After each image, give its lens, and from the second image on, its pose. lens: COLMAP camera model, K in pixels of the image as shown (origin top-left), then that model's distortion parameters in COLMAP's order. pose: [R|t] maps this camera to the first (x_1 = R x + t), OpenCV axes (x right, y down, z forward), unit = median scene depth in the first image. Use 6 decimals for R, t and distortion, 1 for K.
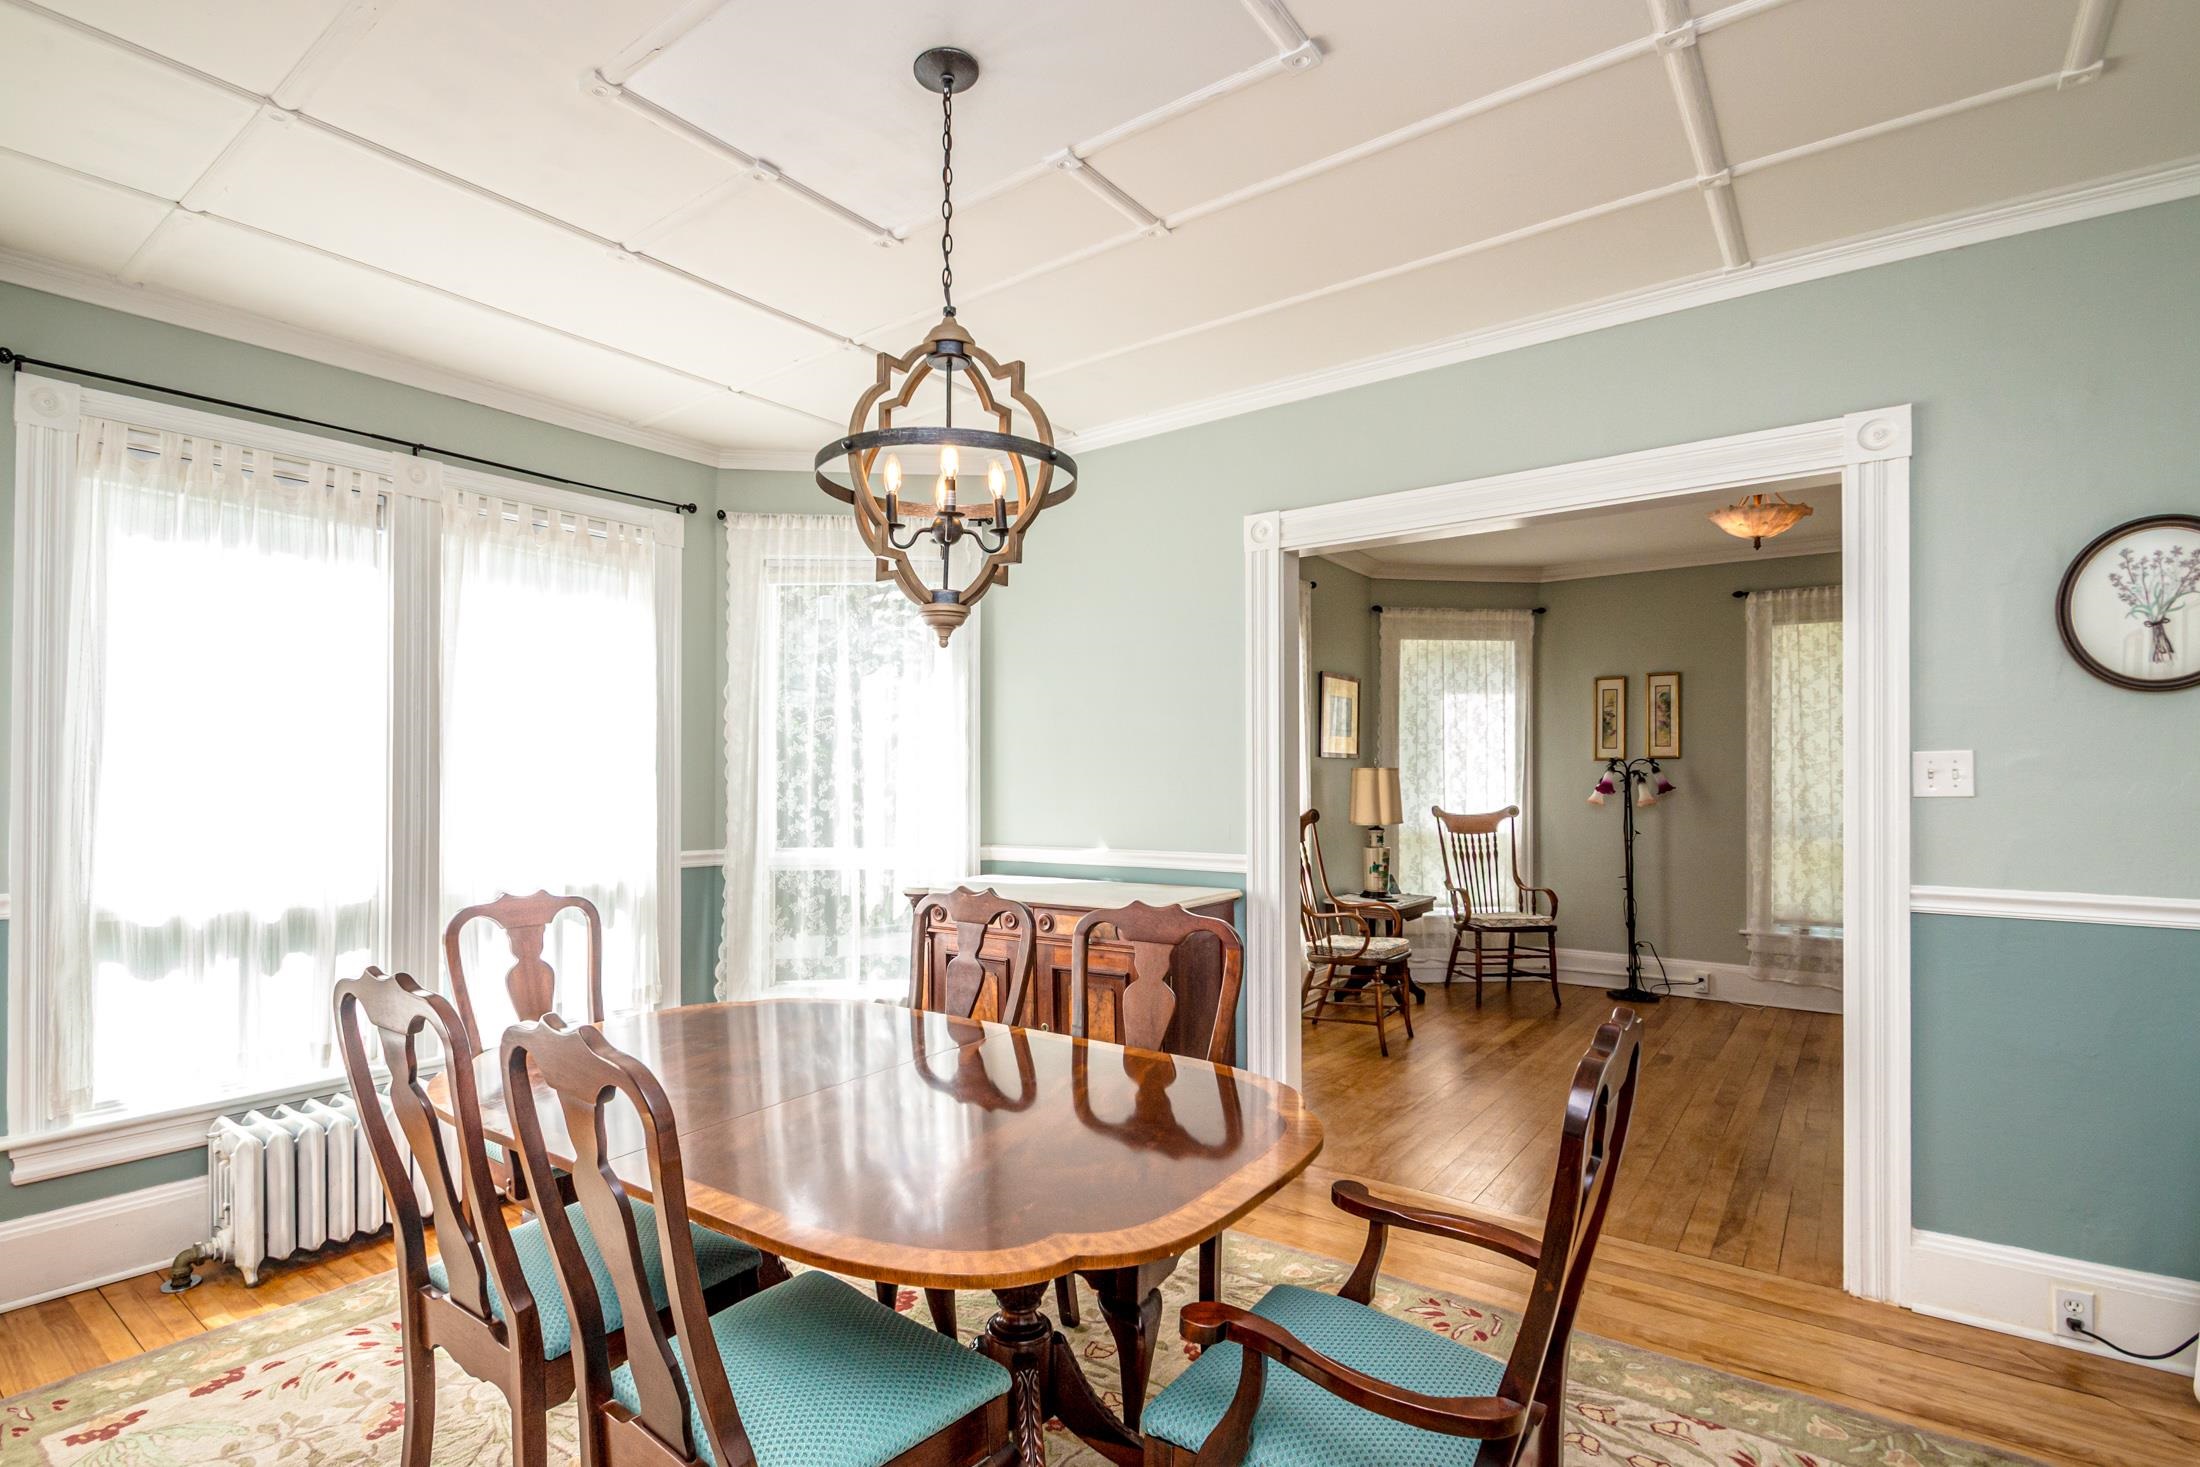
lens RADIAL K [[1056.2, 0, 977.6], [0, 1056.2, 759.7], [0, 0, 1]] dist [0.007523, -0.011517]
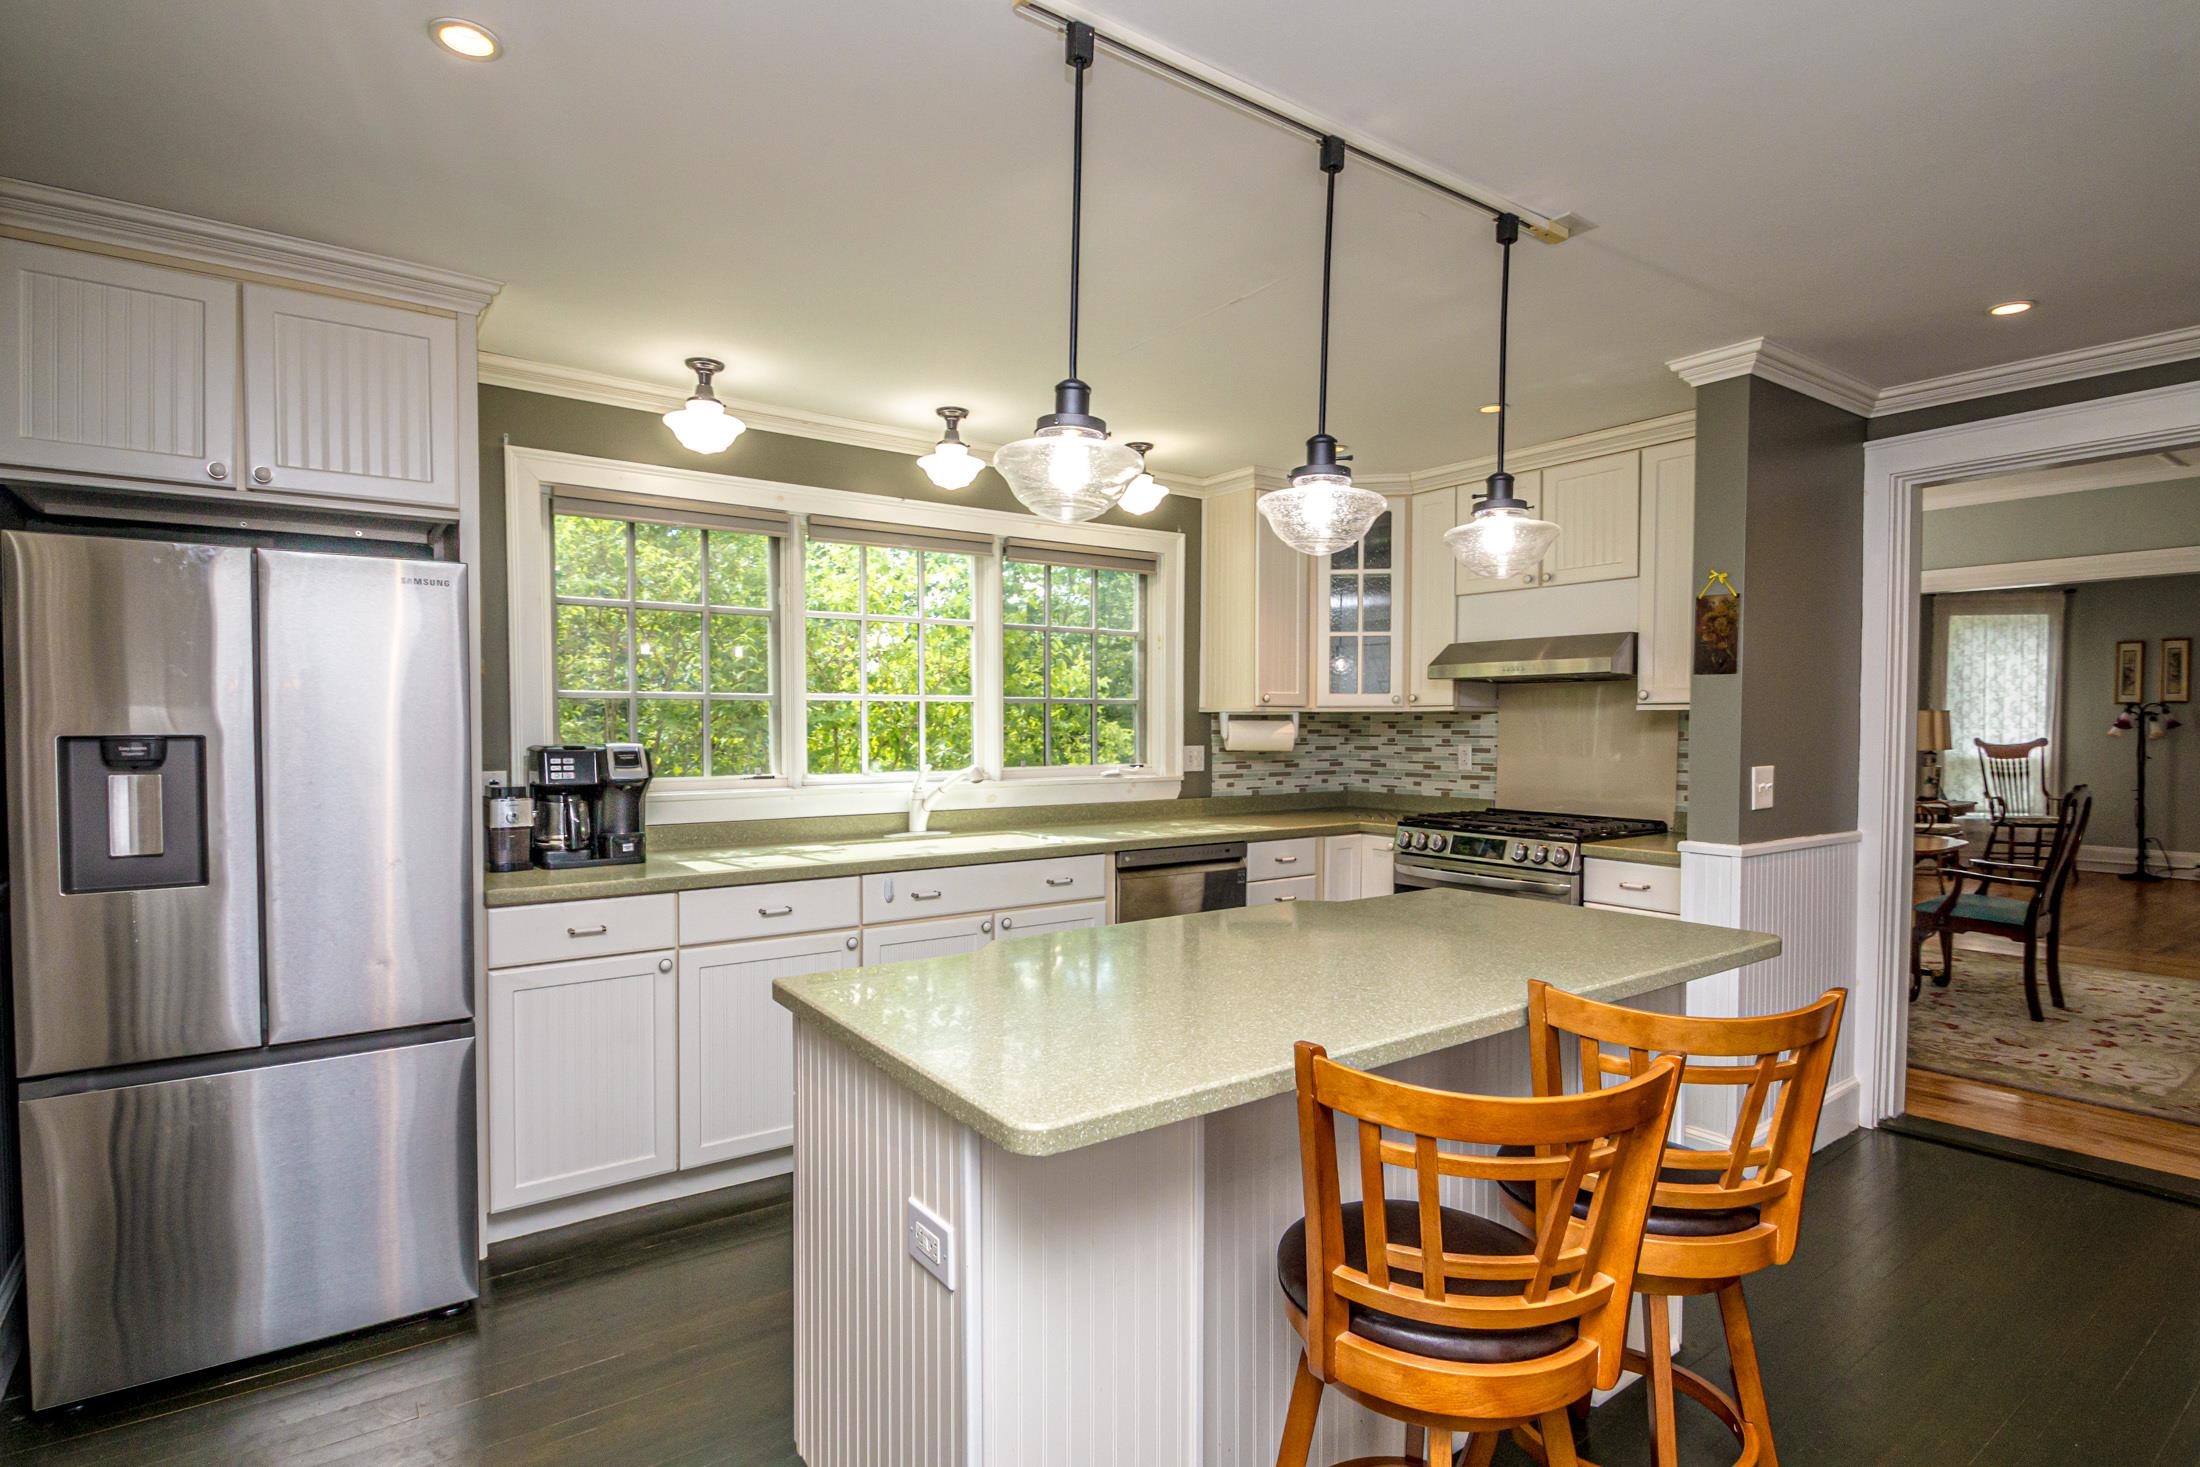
lens RADIAL K [[1124.7, 0, 1085.5], [0, 1124.7, 742.4], [0, 0, 1]] dist [-0.003572, -0.002797]
pose [[0.970836, 0.004082, -0.239710, -0.357018], [0.005216, 0.999259, 0.038138, -0.012305], [0.239688, -0.038276, 0.970095, -0.719421]]
